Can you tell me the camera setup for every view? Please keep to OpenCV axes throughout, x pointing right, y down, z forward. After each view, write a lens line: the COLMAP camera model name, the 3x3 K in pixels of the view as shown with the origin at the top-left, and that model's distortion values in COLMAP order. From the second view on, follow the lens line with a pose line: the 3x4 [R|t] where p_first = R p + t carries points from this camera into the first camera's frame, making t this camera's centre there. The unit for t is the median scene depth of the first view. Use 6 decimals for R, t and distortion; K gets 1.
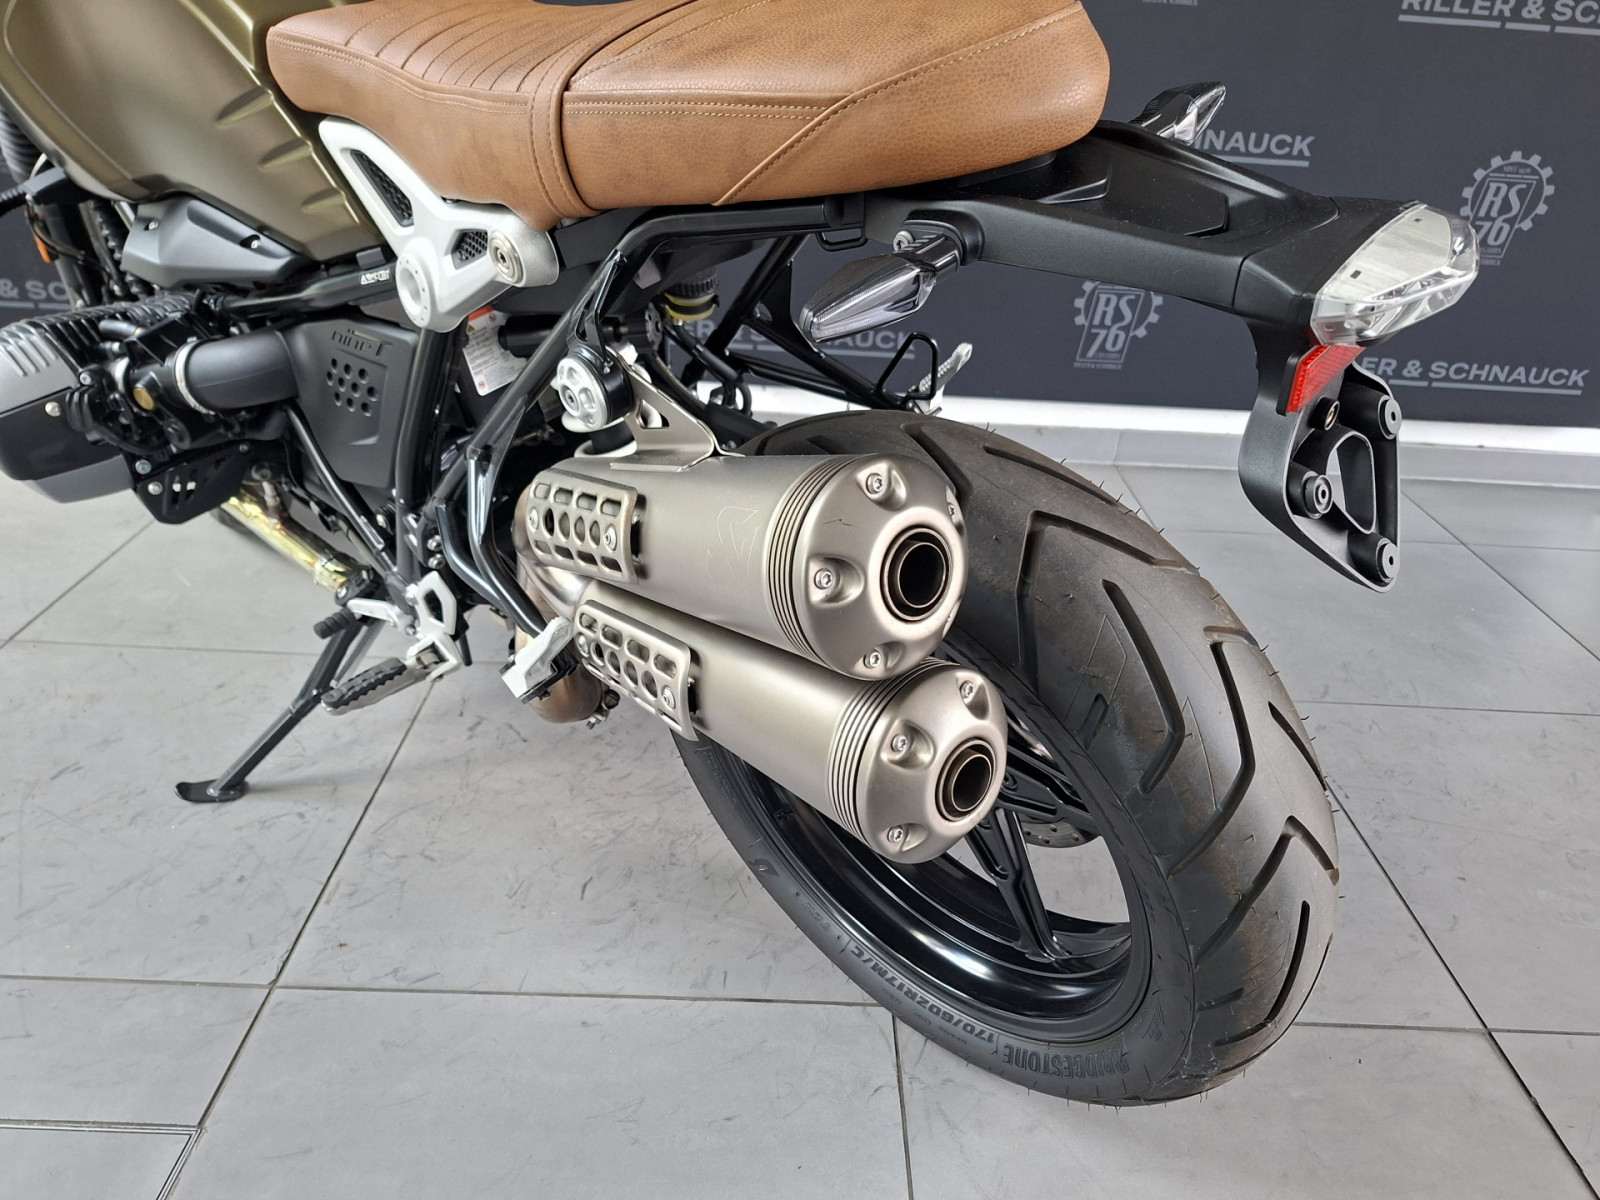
lens RADIAL K [[1118.8, 0, 810.1], [0, 1118.8, 596.6], [0, 0, 1]] dist [0.099080, -0.139442]
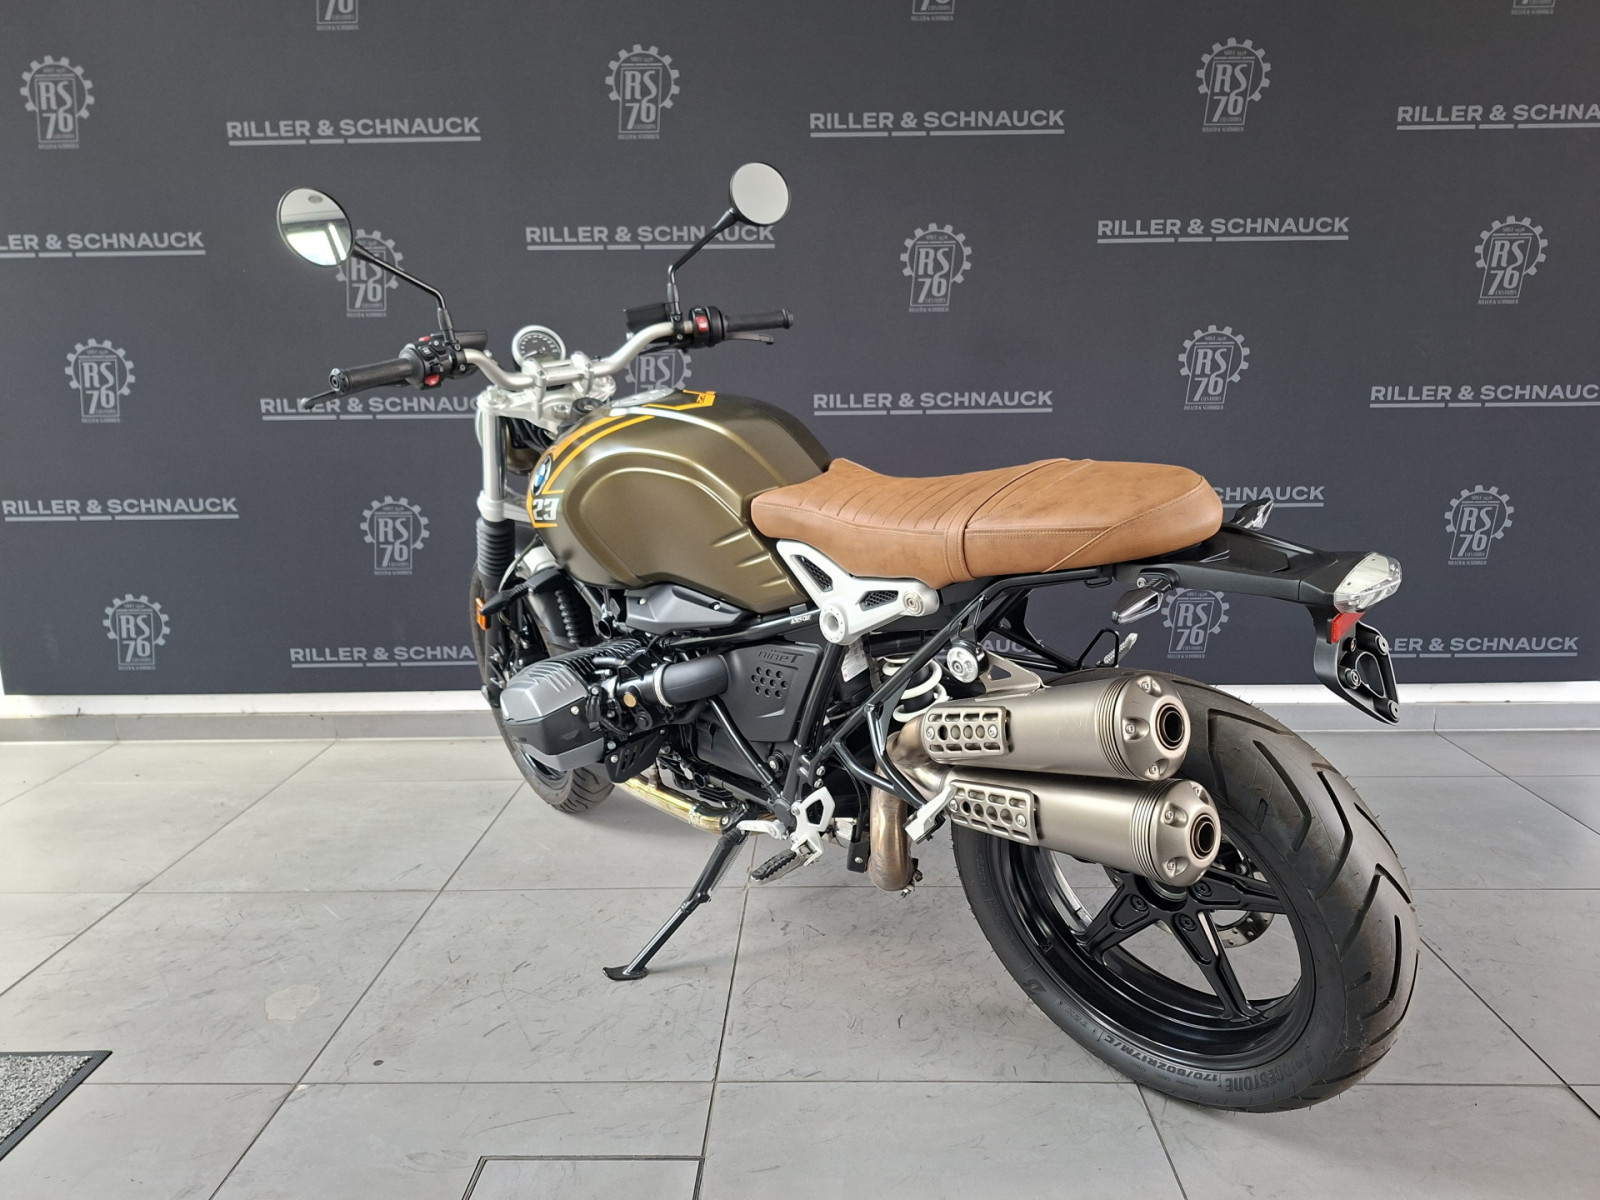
lens RADIAL K [[1087.5, 0, 800.0], [0, 1087.5, 600.0], [0, 0, 1]] dist [0.102283, -0.123882]
pose [[0.996012, -0.067175, -0.058712, -0.238895], [0.047814, 0.957513, -0.284399, 0.158121], [0.075322, 0.280458, 0.956907, -0.579538]]
